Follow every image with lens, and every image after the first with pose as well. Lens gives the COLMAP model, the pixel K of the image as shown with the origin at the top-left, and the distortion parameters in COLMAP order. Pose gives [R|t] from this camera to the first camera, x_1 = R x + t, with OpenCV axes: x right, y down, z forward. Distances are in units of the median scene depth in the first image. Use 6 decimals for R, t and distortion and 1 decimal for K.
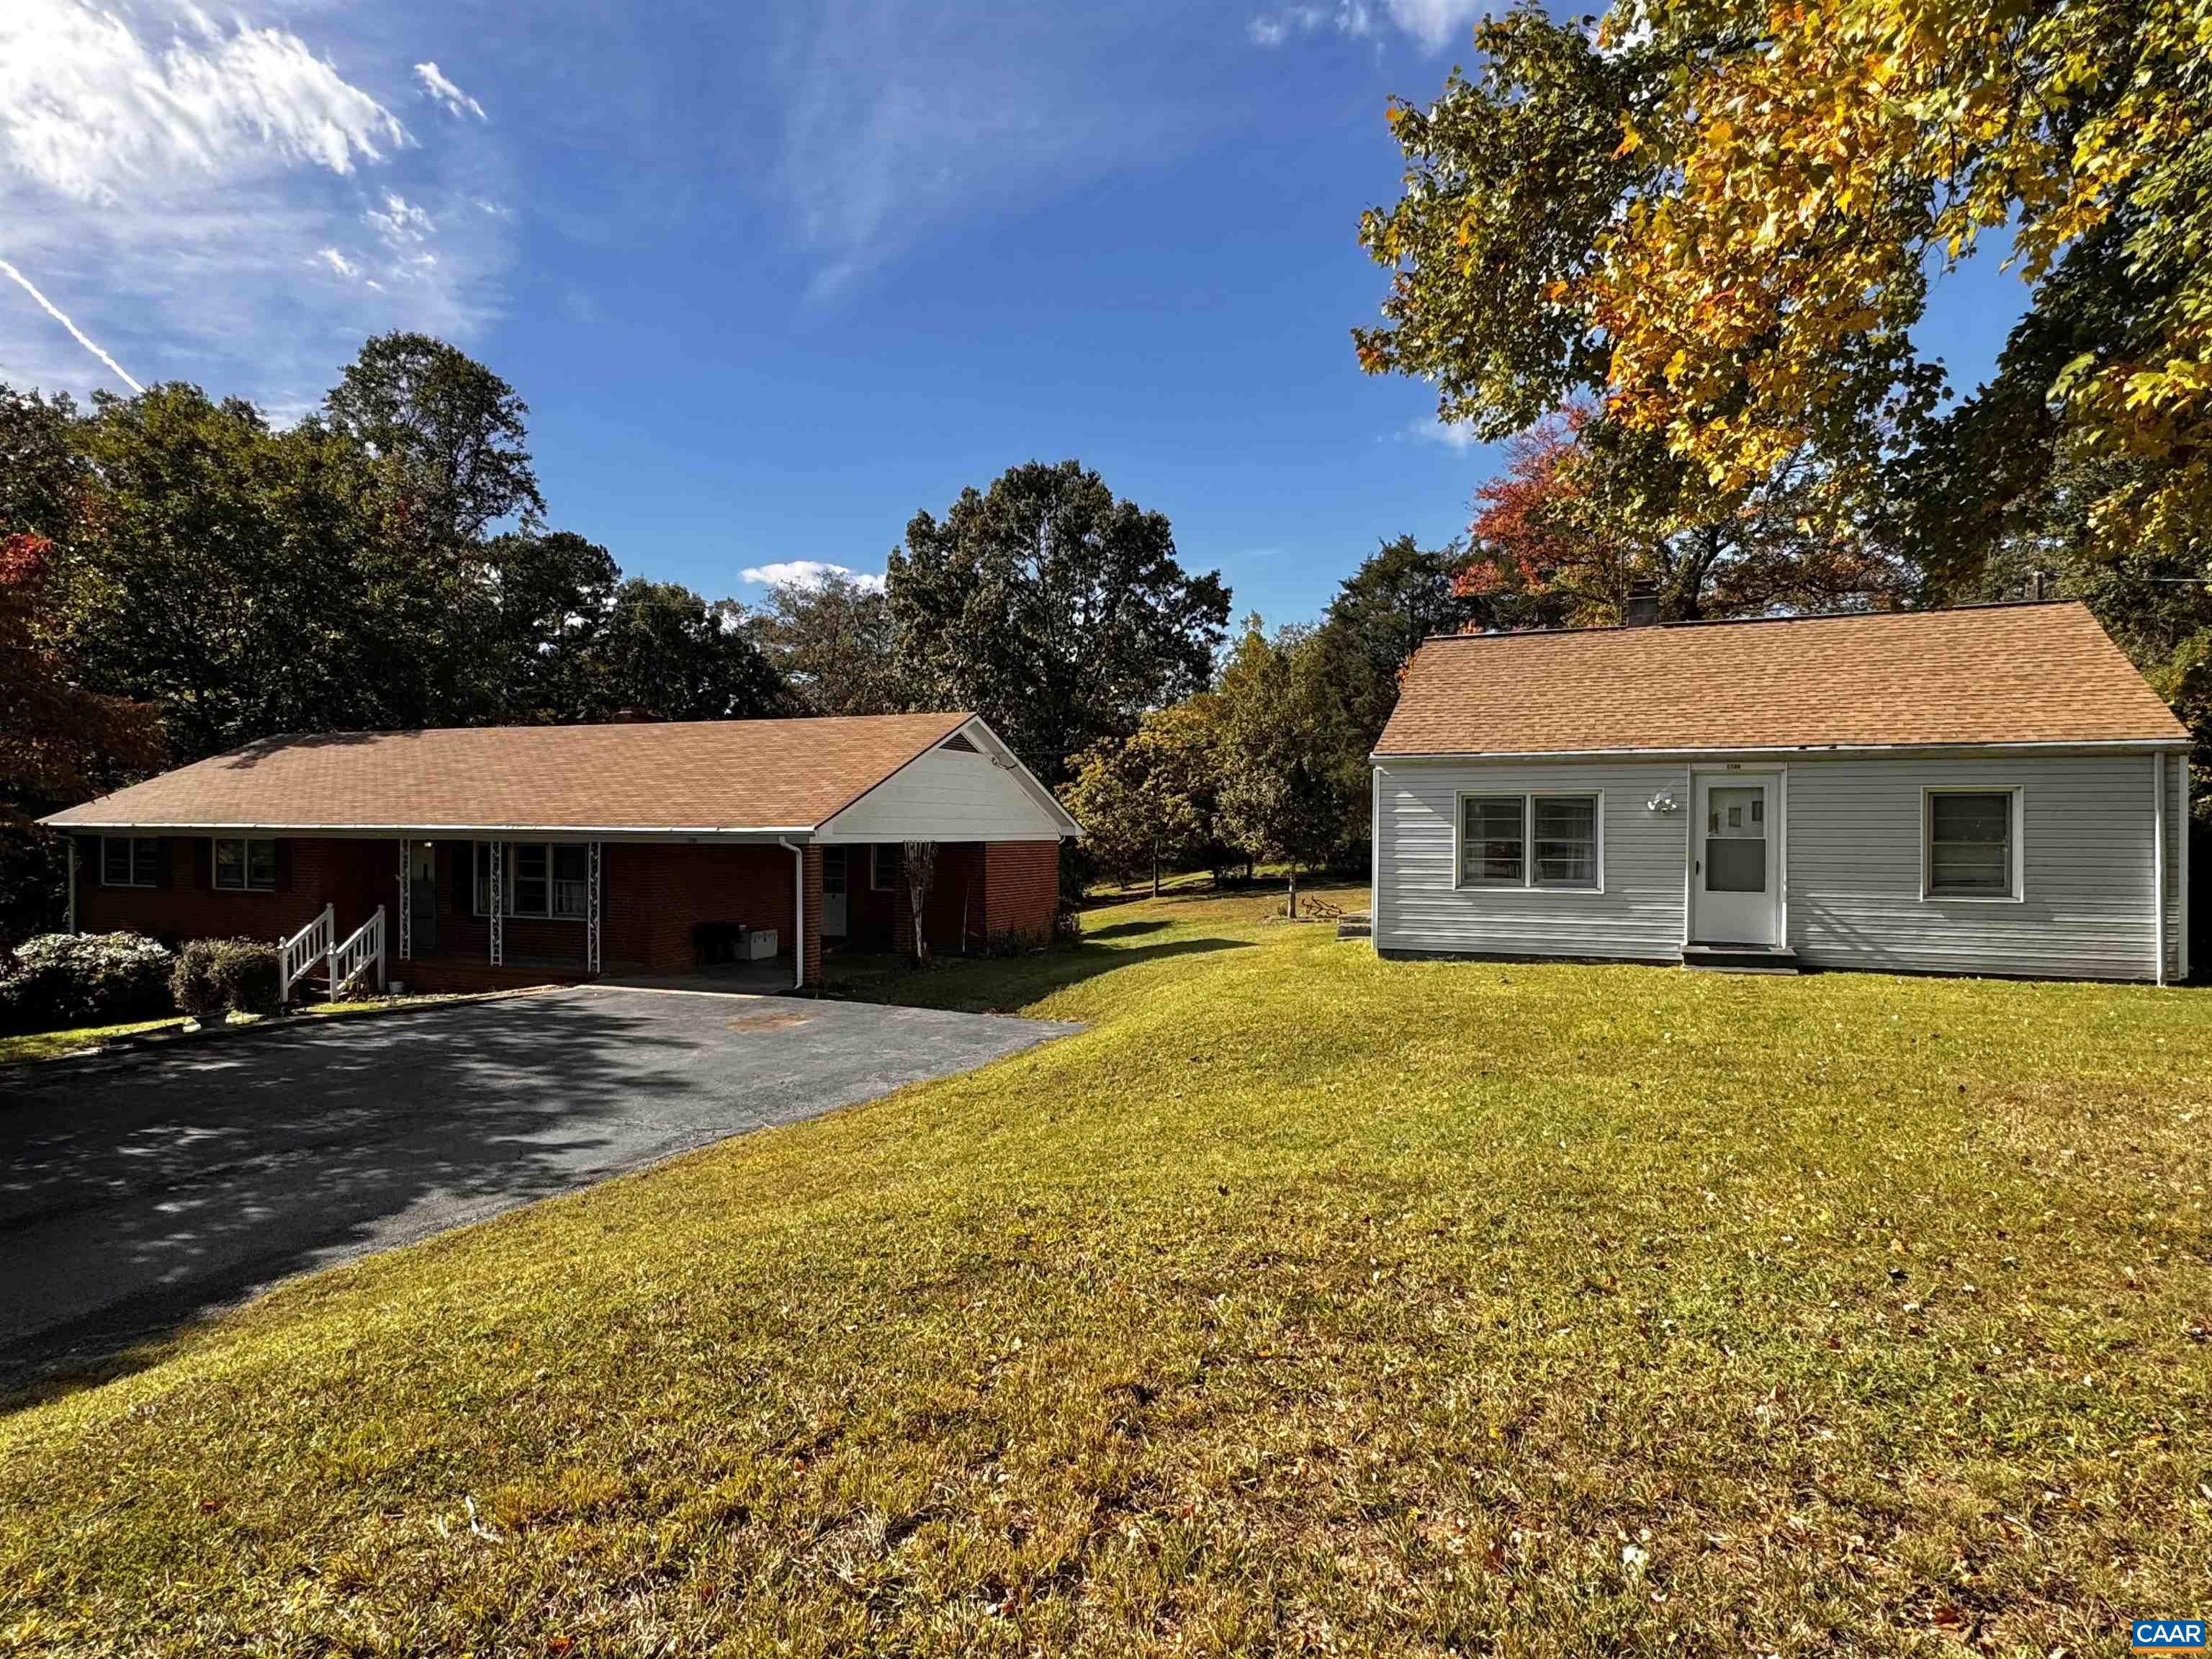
lens RADIAL K [[1274.0, 0, 1105.4], [0, 1274.0, 821.7], [0, 0, 1]] dist [0.002537, -0.000167]
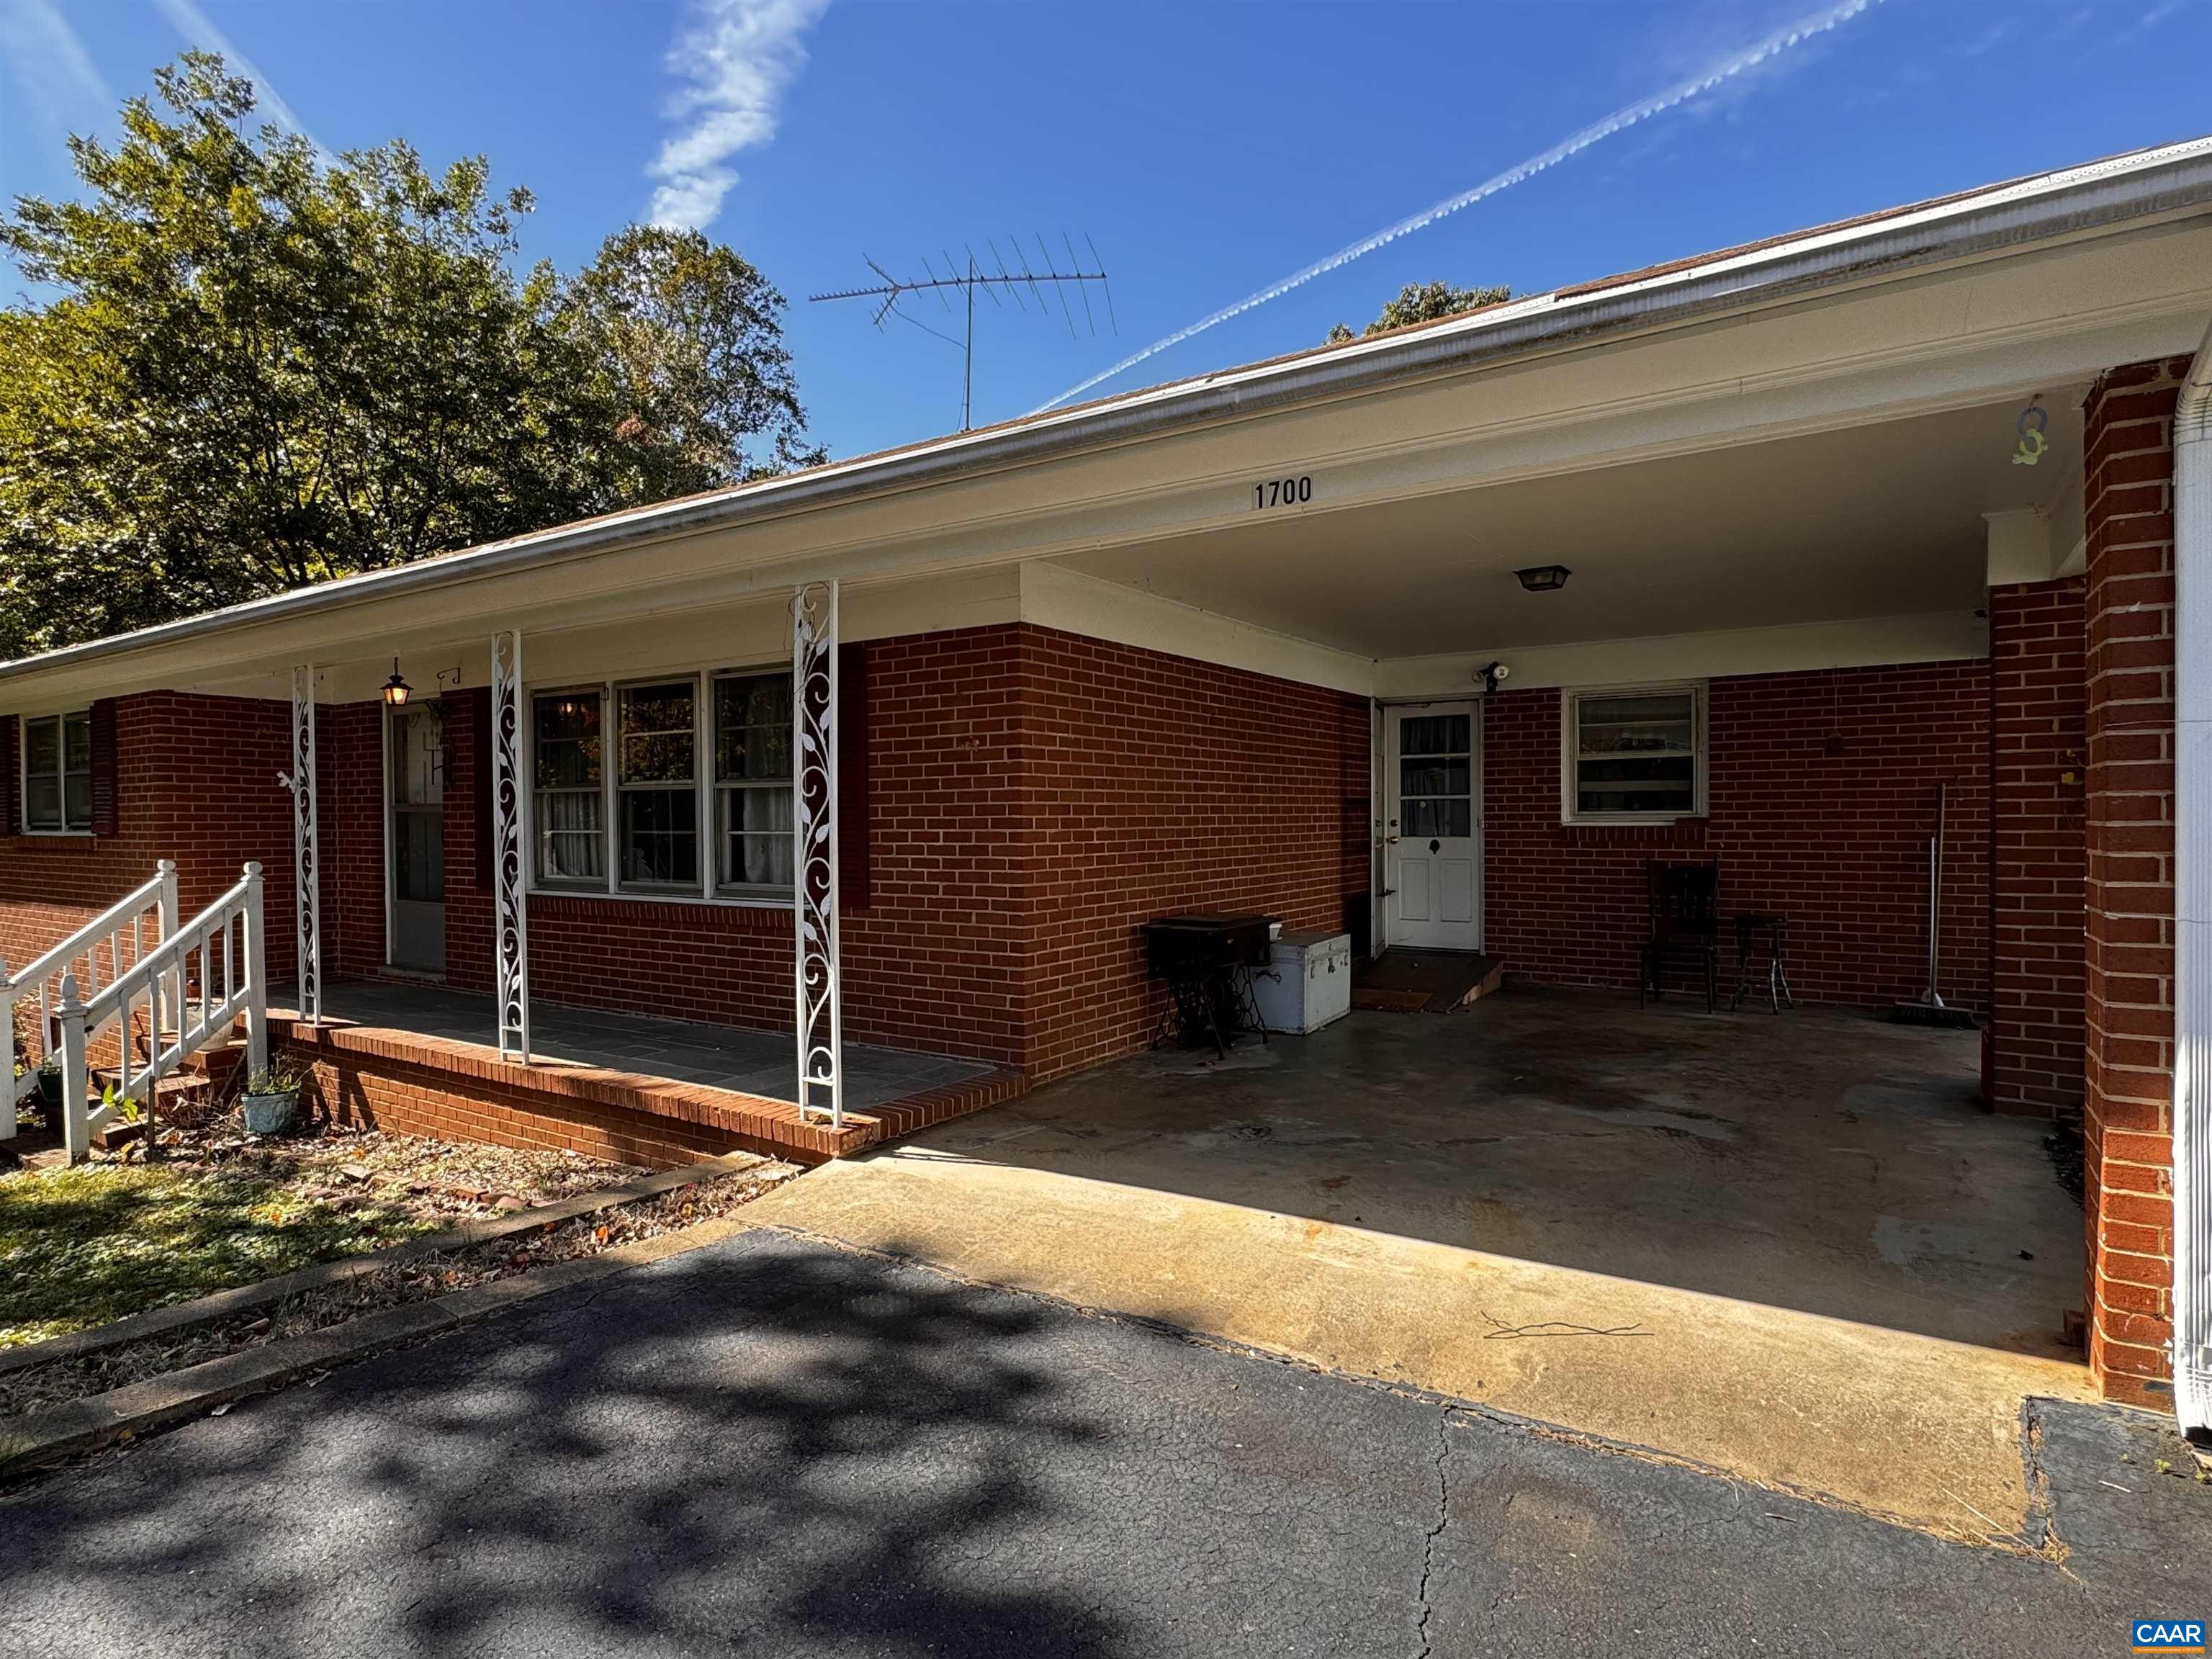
lens RADIAL K [[1188.0, 0, 1103.5], [0, 1188.0, 838.4], [0, 0, 1]] dist [0.000627, 0.000105]
pose [[0.981929, -0.012102, -0.188863, -0.306449], [0.015777, 0.999714, 0.017965, 0.061283], [0.188592, -0.020620, 0.981839, 0.791872]]
